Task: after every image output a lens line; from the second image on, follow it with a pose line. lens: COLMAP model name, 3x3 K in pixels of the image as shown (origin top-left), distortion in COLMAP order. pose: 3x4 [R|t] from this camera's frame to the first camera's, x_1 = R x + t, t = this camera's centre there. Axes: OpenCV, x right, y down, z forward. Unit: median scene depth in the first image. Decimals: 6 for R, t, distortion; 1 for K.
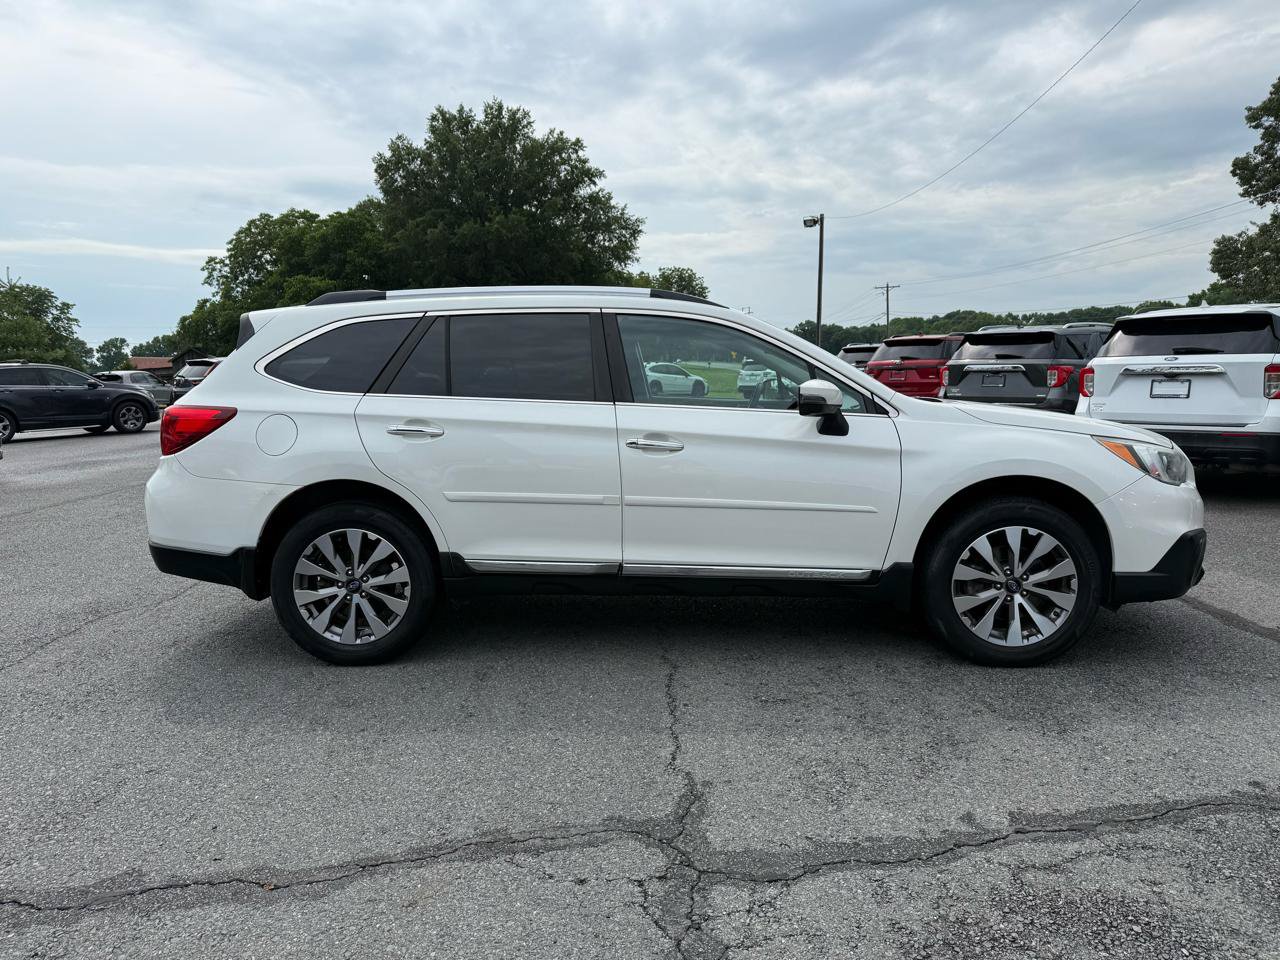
lens RADIAL K [[902.1, 0, 636.9], [0, 902.1, 496.6], [0, 0, 1]] dist [0.024175, -0.047197]
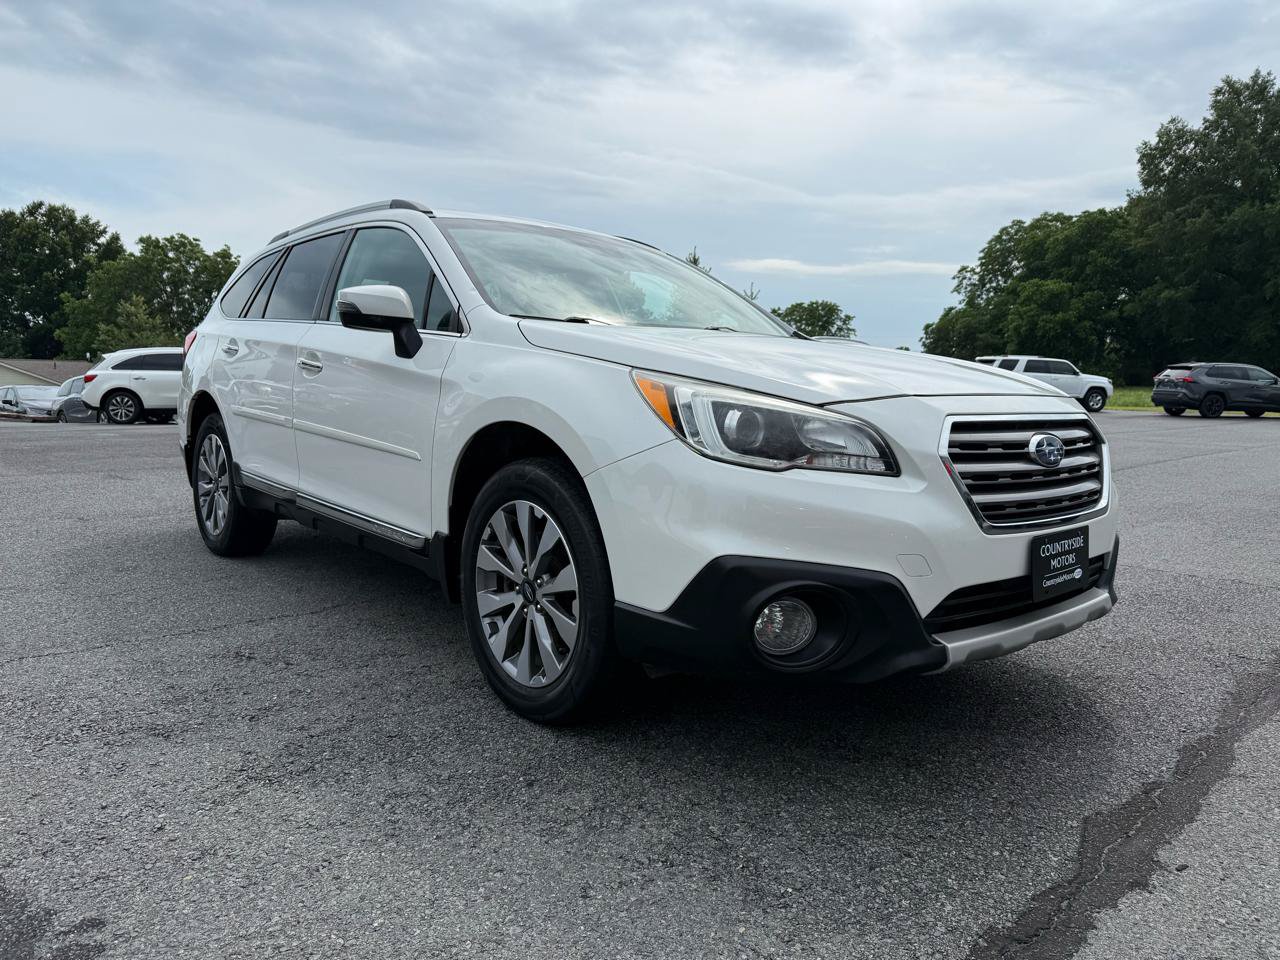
lens RADIAL K [[902.1, 0, 640.1], [0, 902.1, 481.3], [0, 0, 1]] dist [0.024175, -0.047197]
pose [[0.689921, 0.110698, -0.715370, 0.291070], [-0.130495, 0.991067, 0.027508, -0.003055], [0.712025, 0.074374, 0.698204, 0.185694]]
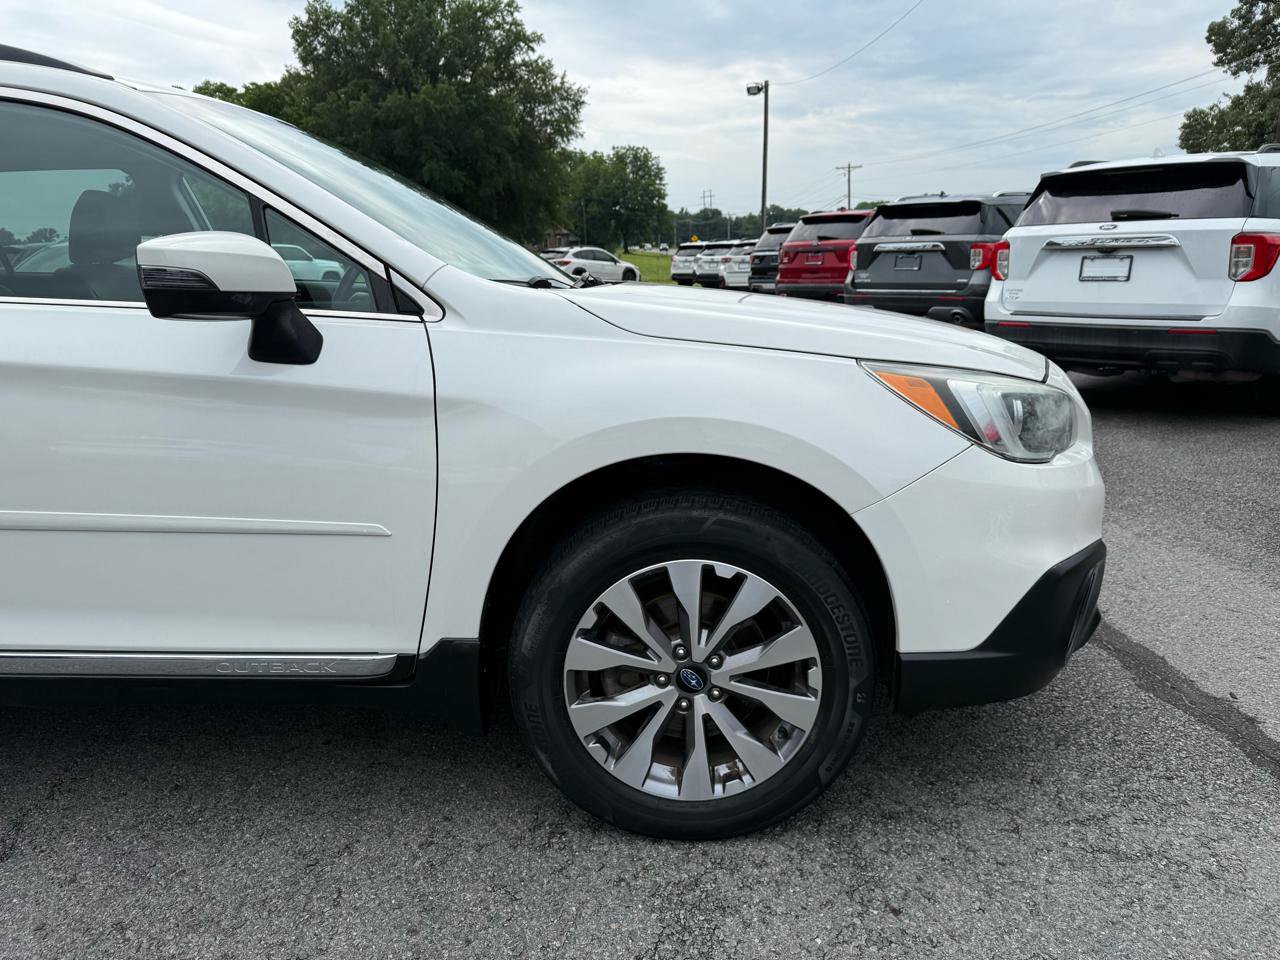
lens RADIAL K [[902.1, 0, 638.0], [0, 902.1, 489.5], [0, 0, 1]] dist [0.024175, -0.047197]
pose [[0.999248, -0.015372, 0.035591, 0.116345], [0.011335, 0.993757, 0.110989, -0.016789], [-0.037075, -0.110503, 0.993184, 0.168826]]
